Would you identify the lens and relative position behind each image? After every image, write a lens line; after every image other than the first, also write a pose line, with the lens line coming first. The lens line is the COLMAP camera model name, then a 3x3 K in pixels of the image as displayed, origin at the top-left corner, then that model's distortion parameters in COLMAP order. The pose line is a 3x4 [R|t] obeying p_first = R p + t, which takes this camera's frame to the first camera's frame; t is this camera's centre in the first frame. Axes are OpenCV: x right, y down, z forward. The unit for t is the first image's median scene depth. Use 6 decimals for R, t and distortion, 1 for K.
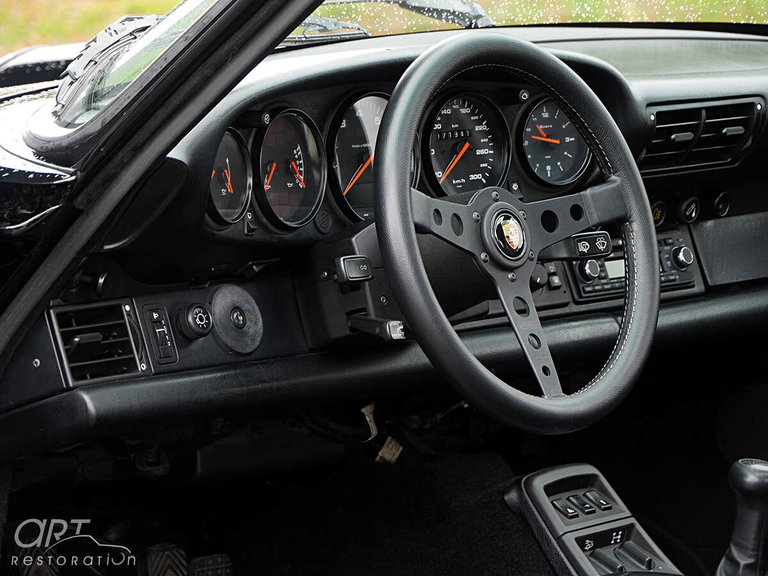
lens RADIAL K [[5082.9, 0, 384.0], [0, 5082.9, 288.0], [0, 0, 1]] dist [0.651831, -19.080458]
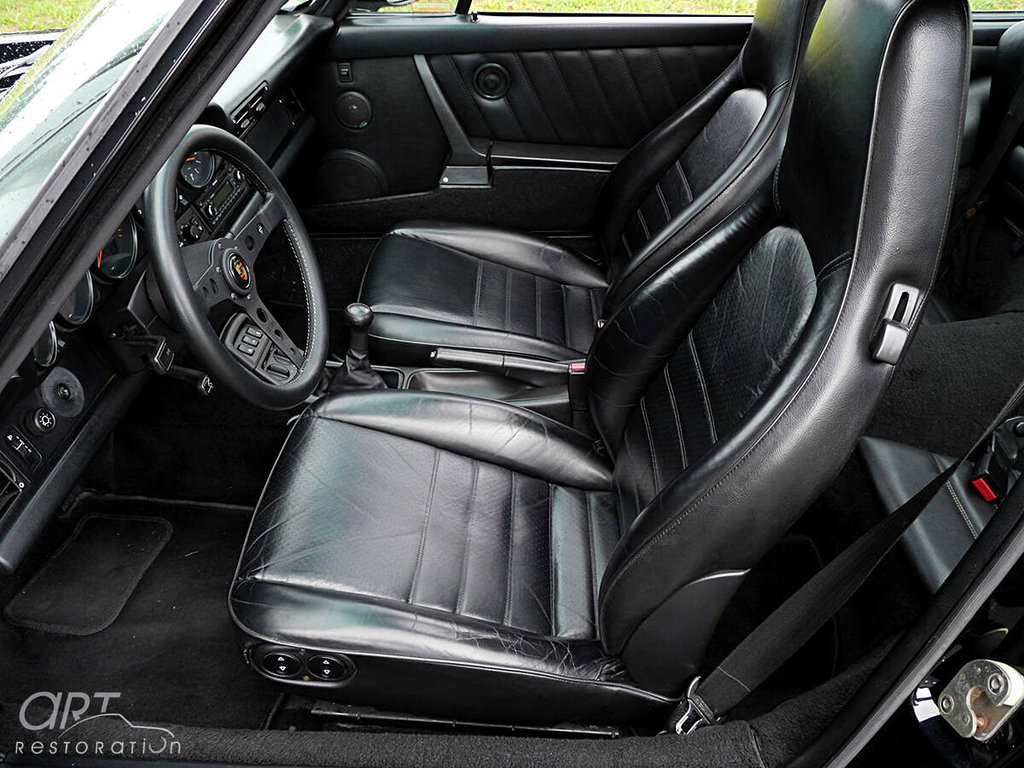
lens RADIAL K [[868.7, 0, 512.0], [0, 868.7, 384.0], [0, 0, 1]] dist [-0.024336, -0.002567]
pose [[0.804132, -0.376293, 0.460190, -0.037022], [0.117991, 0.859776, 0.496854, -0.093225], [-0.582623, -0.345238, 0.735772, 0.754155]]
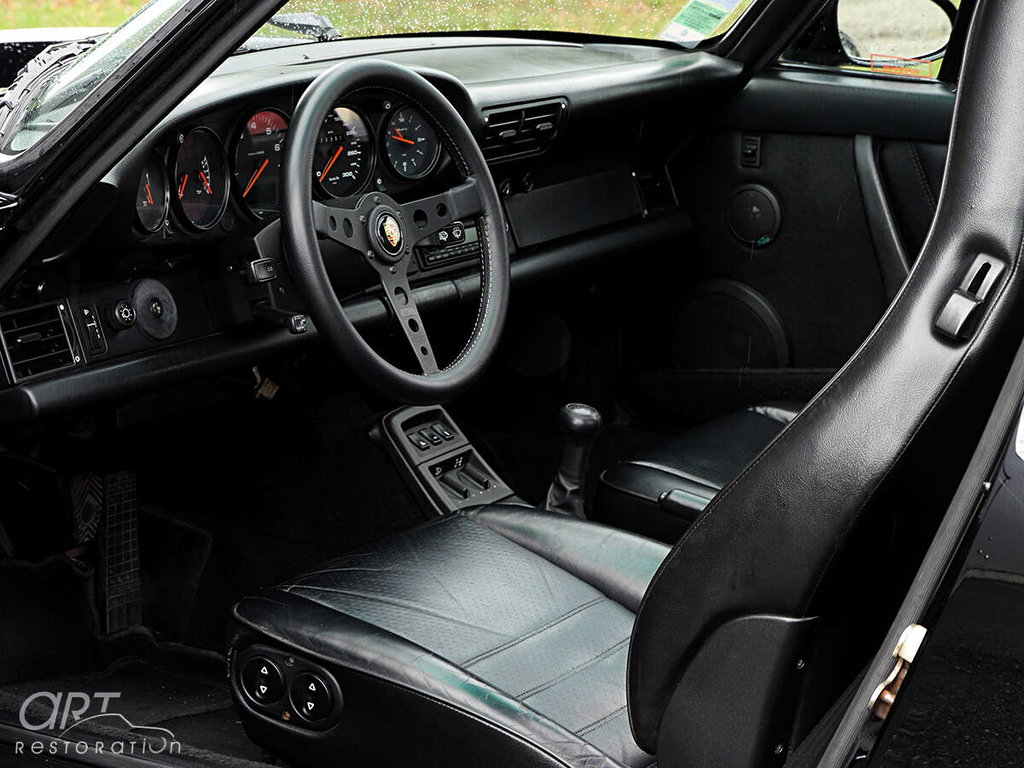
lens RADIAL K [[2843.0, 0, 512.0], [0, 2843.0, 384.0], [0, 0, 1]] dist [0.124274, 0.426951]
pose [[0.990834, -0.020421, 0.133536, -0.034922], [0.007297, 0.995156, 0.098040, -0.039317], [-0.134891, -0.096167, 0.986183, 0.343548]]
